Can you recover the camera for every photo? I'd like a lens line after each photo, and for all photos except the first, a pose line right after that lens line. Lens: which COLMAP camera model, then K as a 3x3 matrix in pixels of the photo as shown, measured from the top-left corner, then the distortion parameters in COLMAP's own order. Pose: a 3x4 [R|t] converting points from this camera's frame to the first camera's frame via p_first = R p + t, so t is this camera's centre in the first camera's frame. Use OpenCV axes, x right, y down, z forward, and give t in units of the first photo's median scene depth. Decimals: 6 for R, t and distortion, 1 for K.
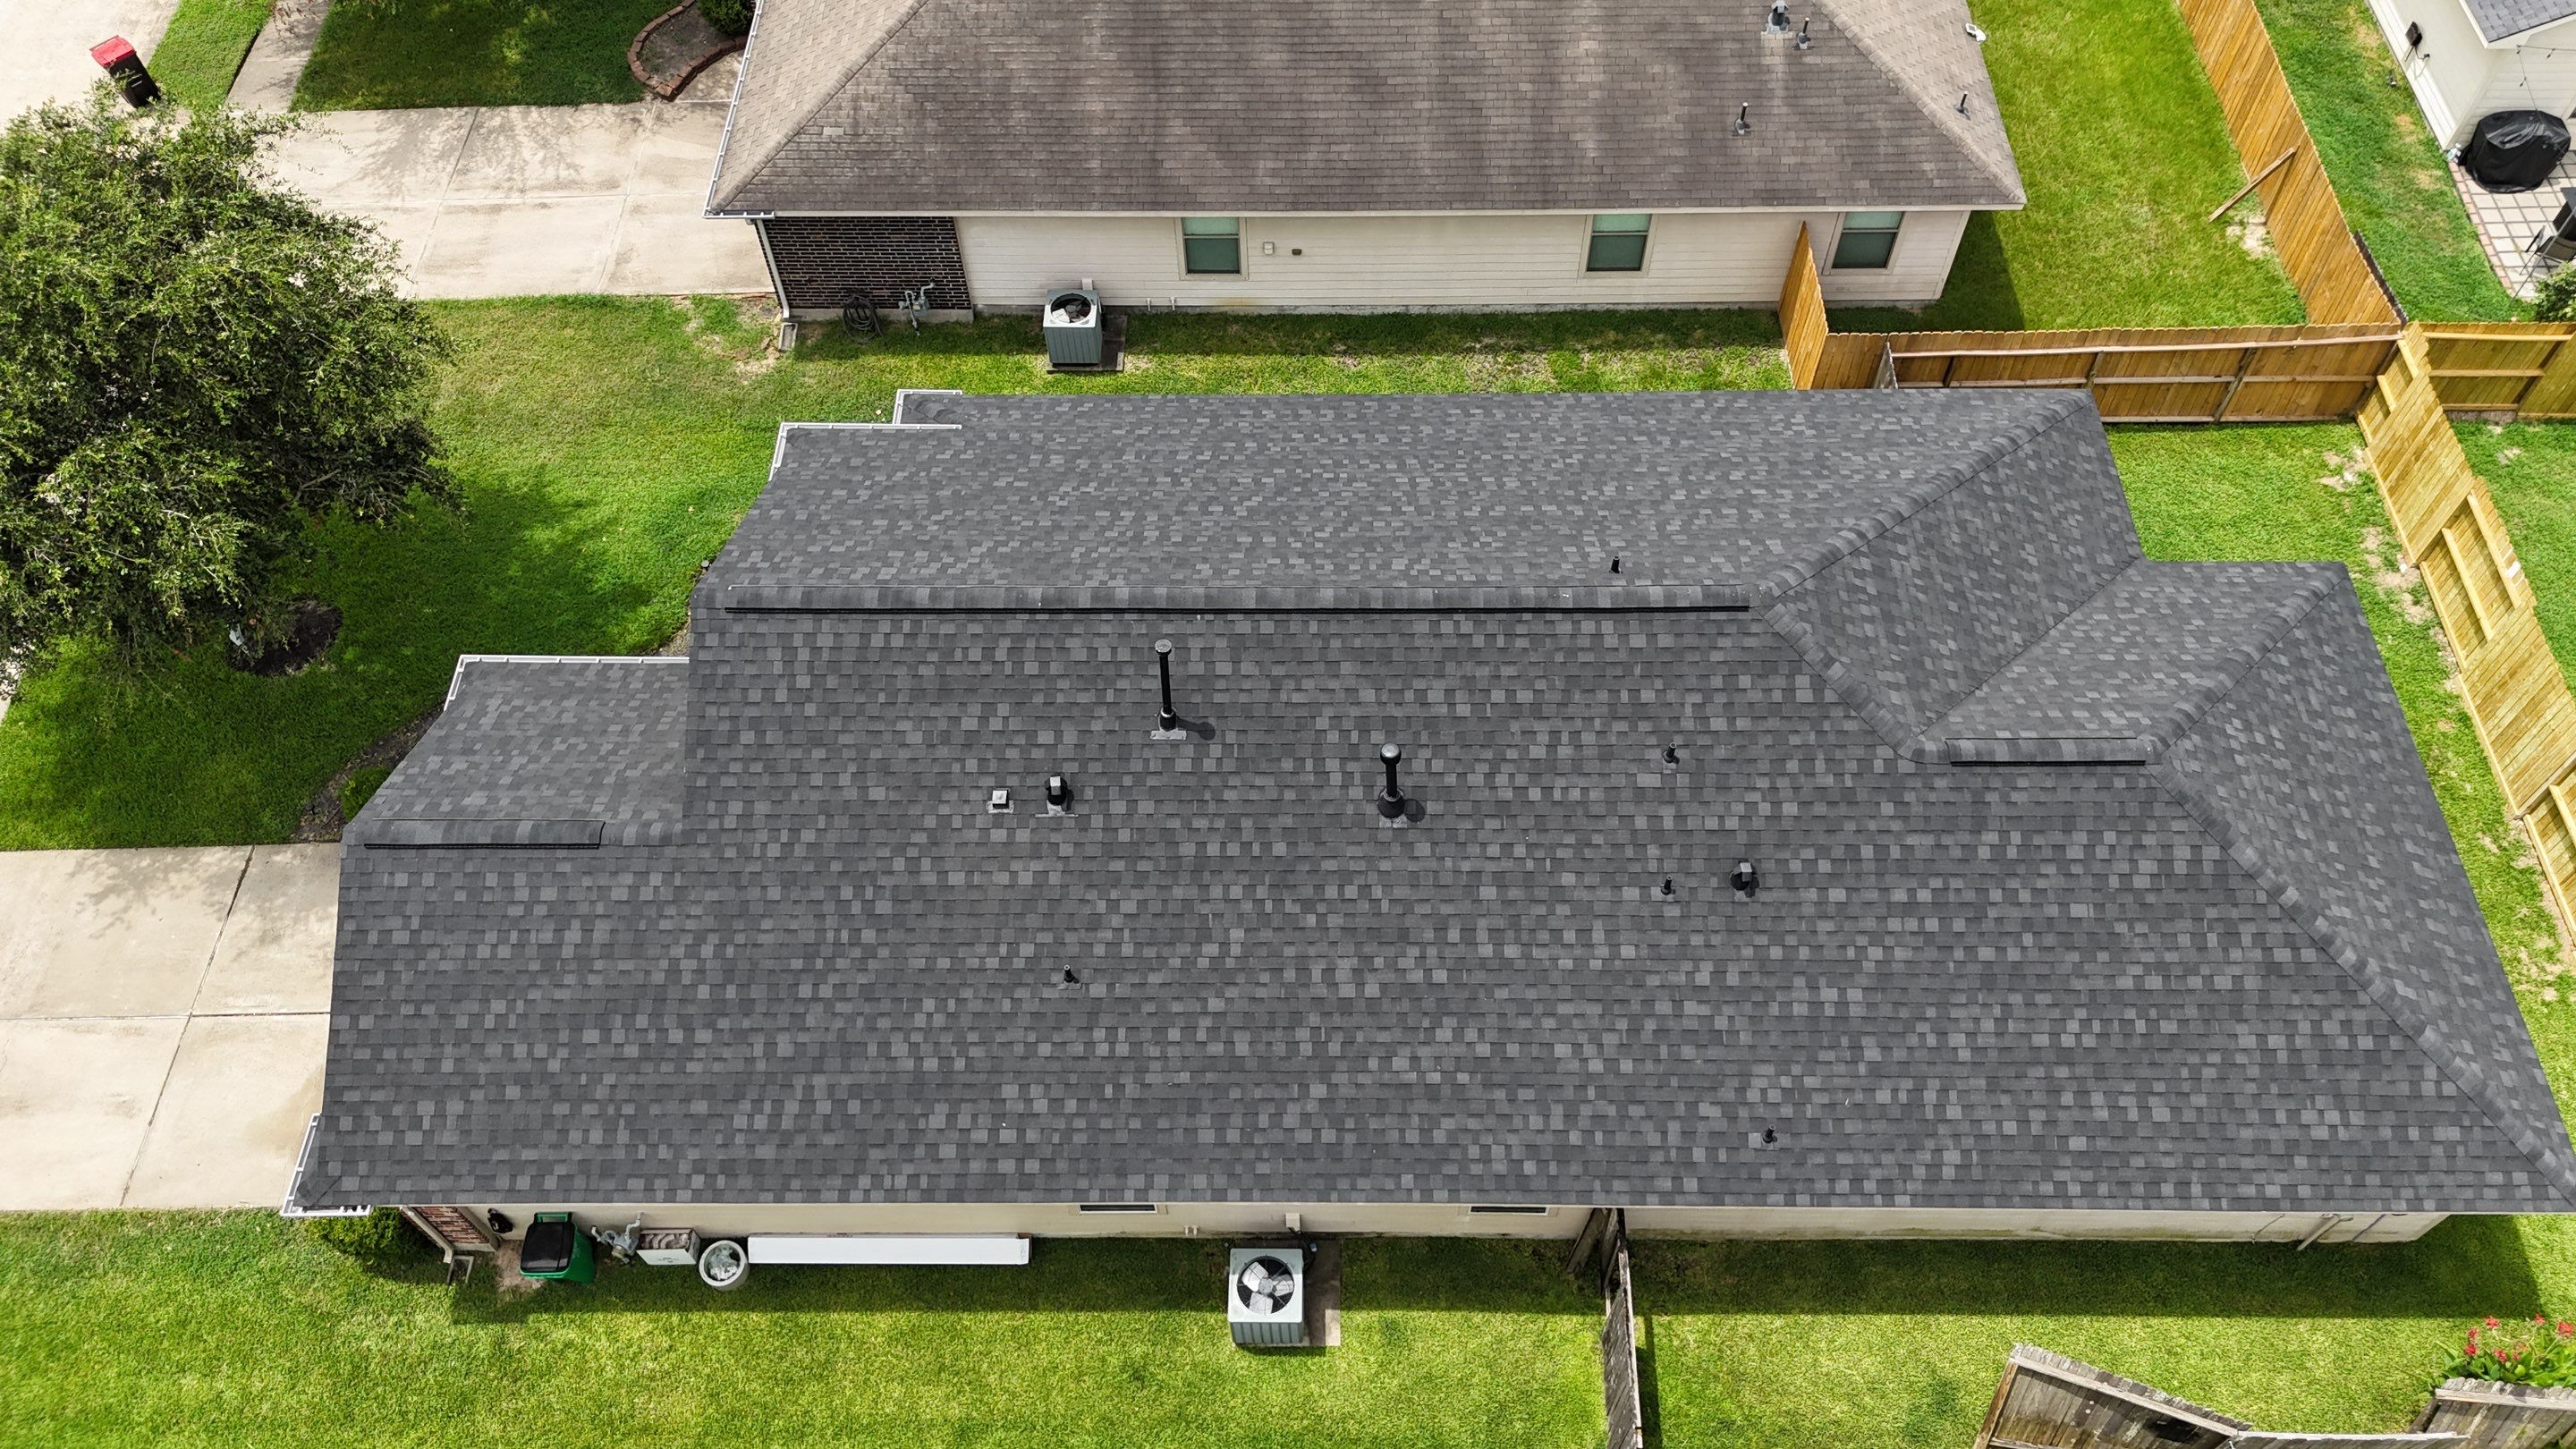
lens RADIAL K [[1903.8, 0, 1289.2], [0, 1903.8, 724.1], [0, 0, 1]] dist [0.065892, -0.073215]
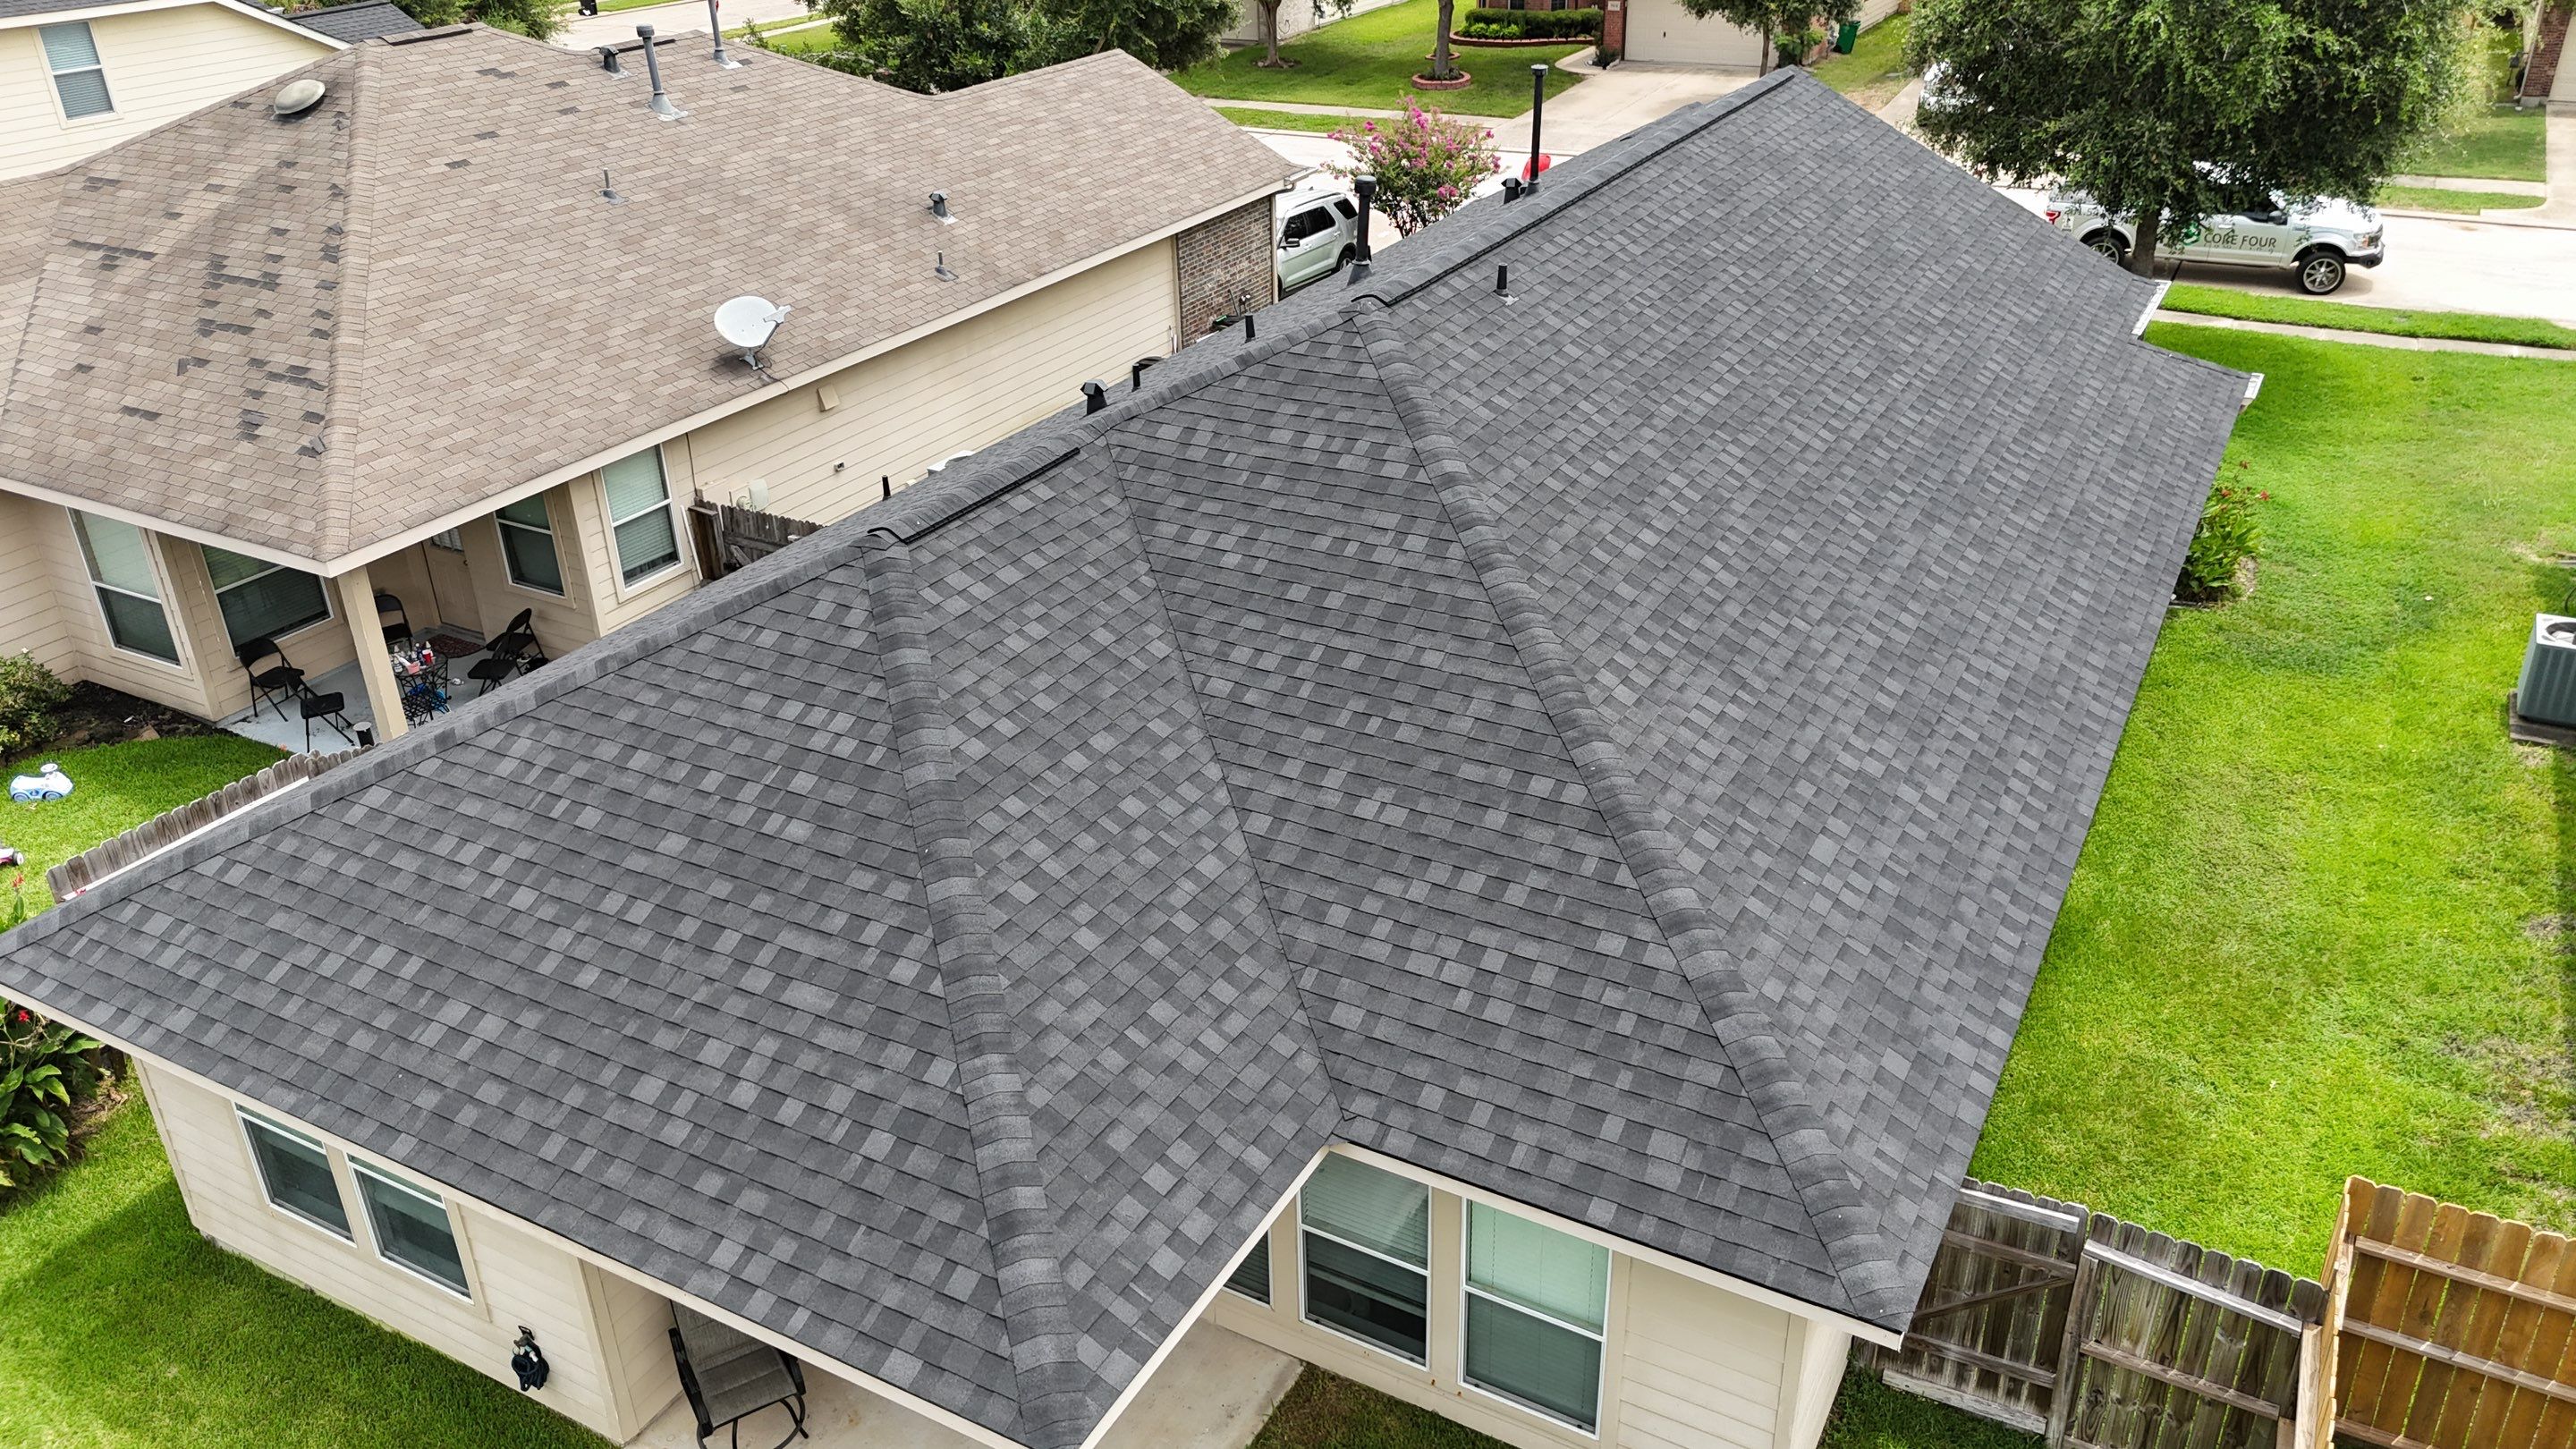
lens RADIAL K [[1903.8, 0, 1286.2], [0, 1903.8, 714.3], [0, 0, 1]] dist [0.065892, -0.073215]
pose [[-0.479839, 0.424033, -0.768082, 0.853930], [-0.706033, 0.333081, 0.624959, -0.432144], [0.520837, 0.842171, 0.139556, 0.997998]]
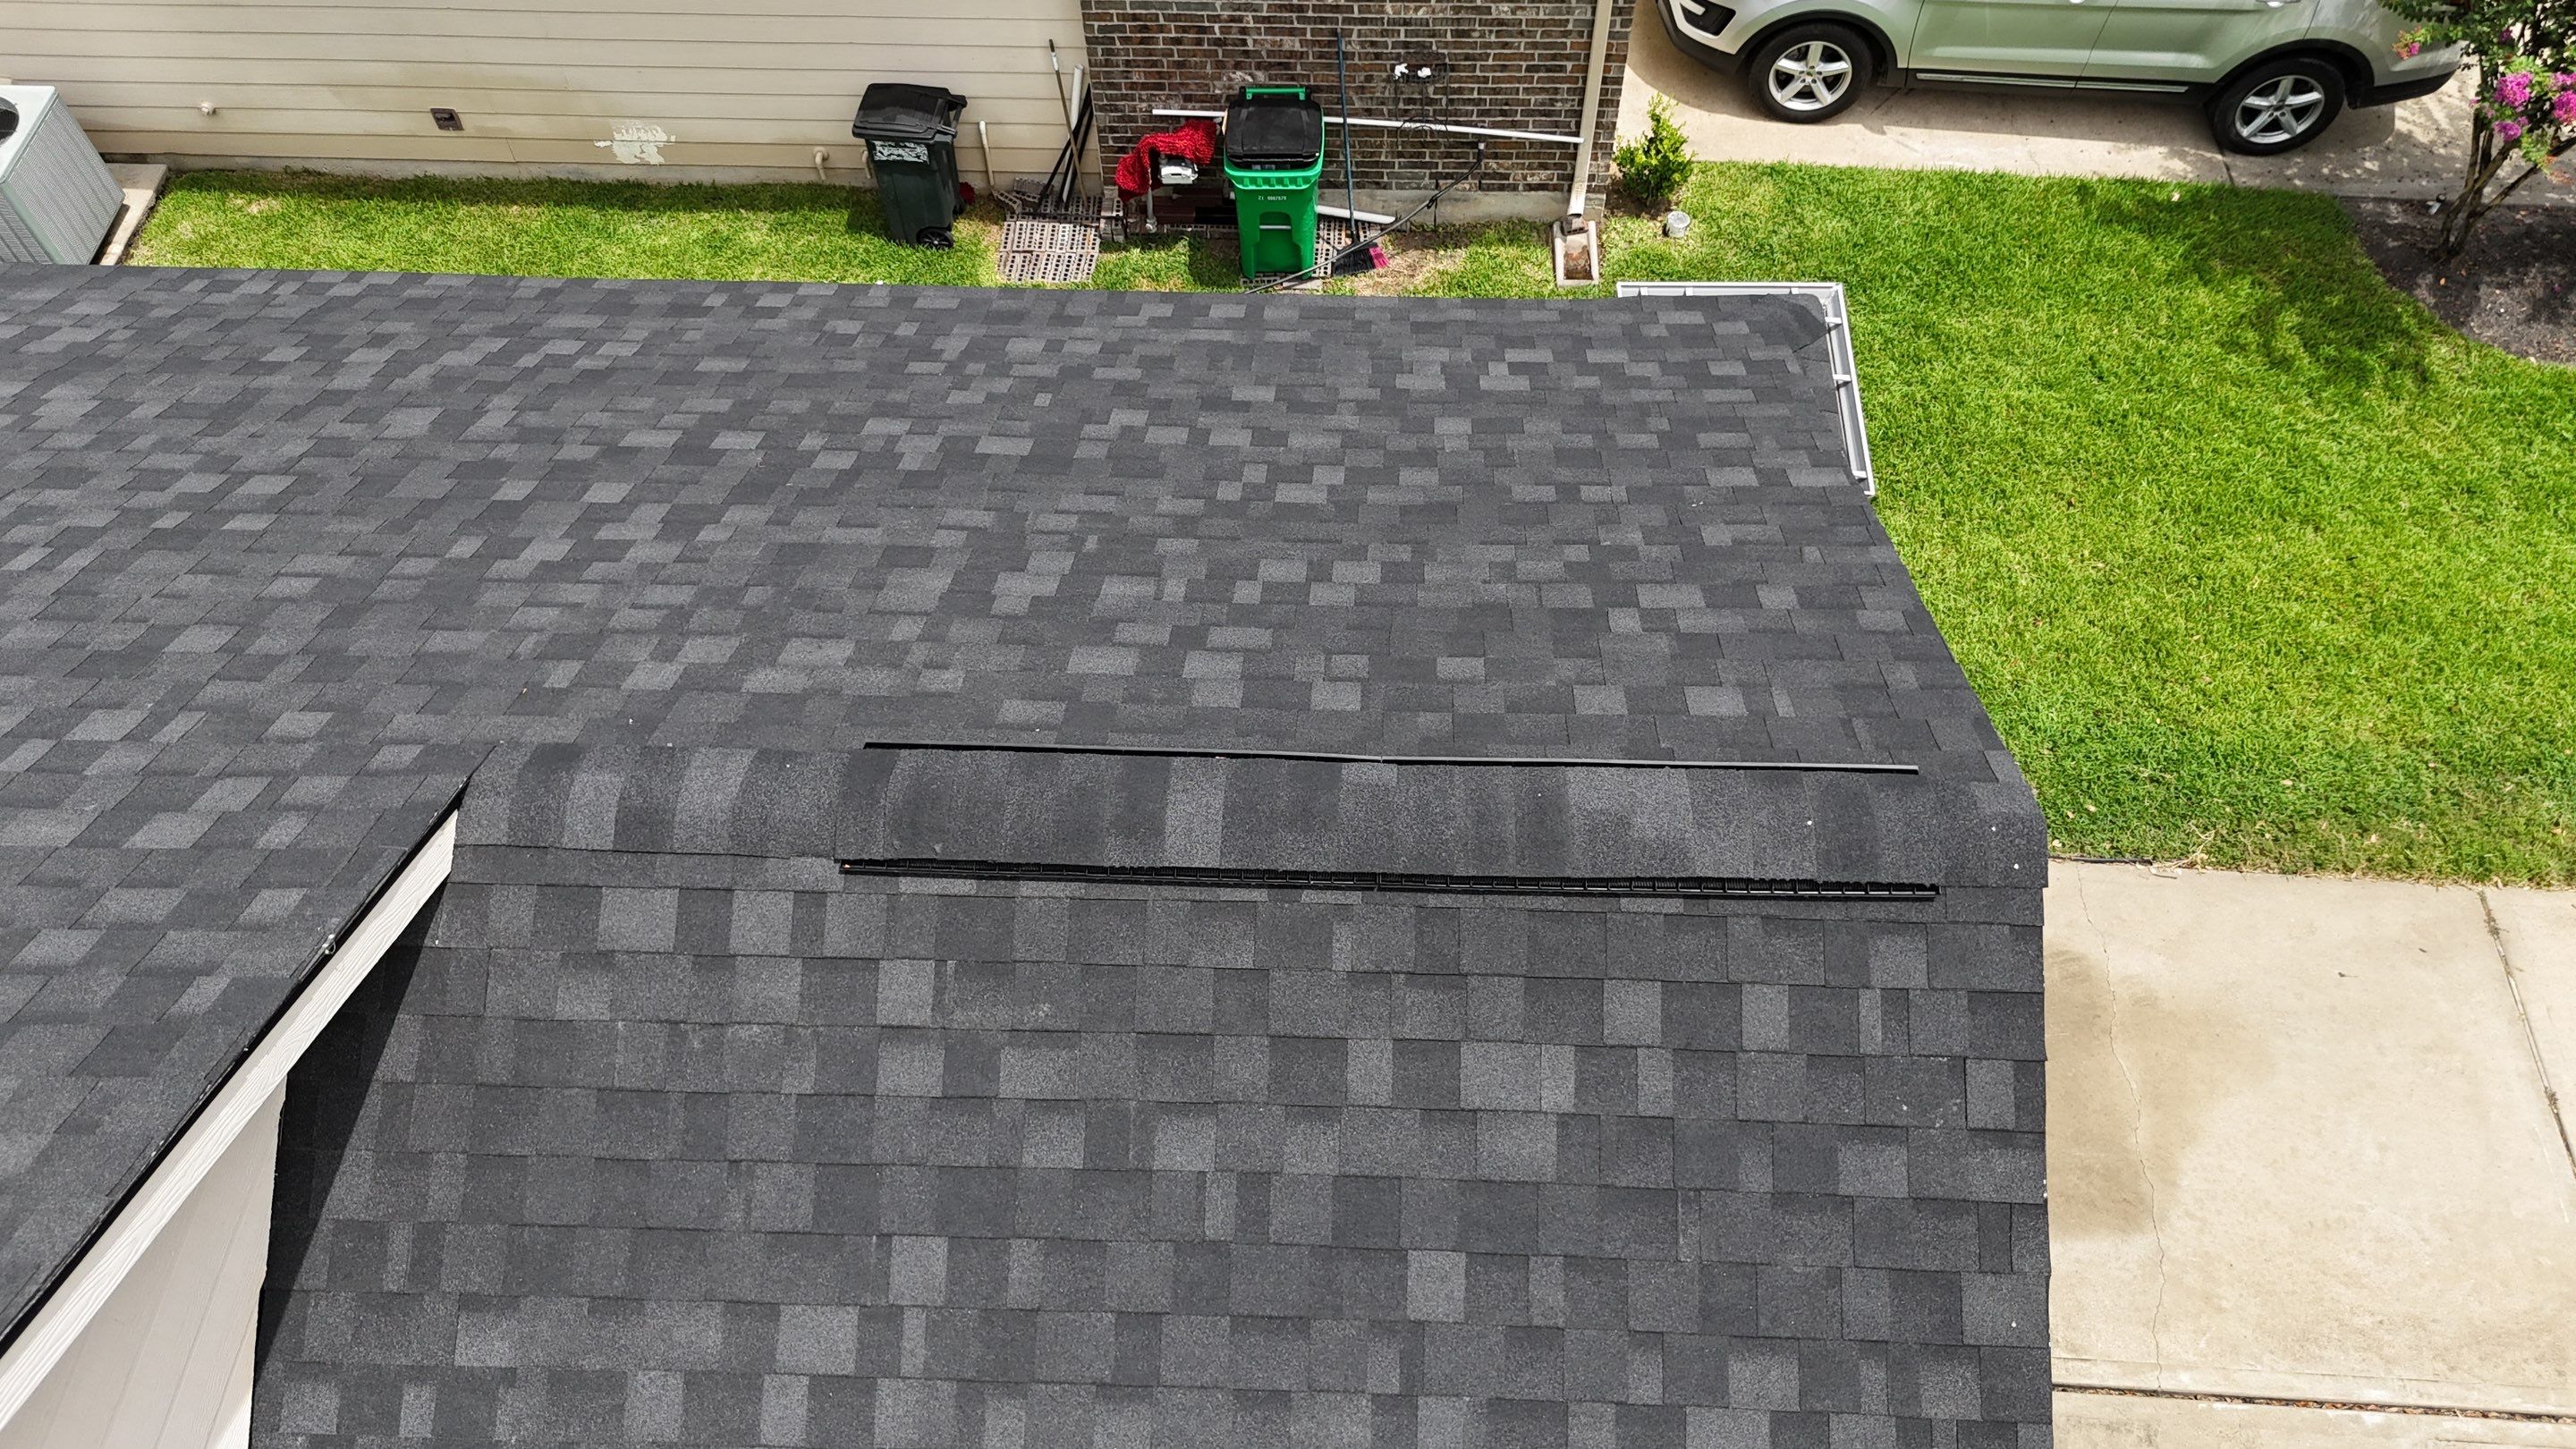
lens RADIAL K [[1903.8, 0, 1294.0], [0, 1903.8, 714.1], [0, 0, 1]] dist [0.065892, -0.073215]
pose [[-0.998682, -0.016956, 0.048433, -0.409034], [0.051291, -0.358953, 0.931945, -0.135617], [0.001583, 0.933202, 0.359349, 0.890509]]
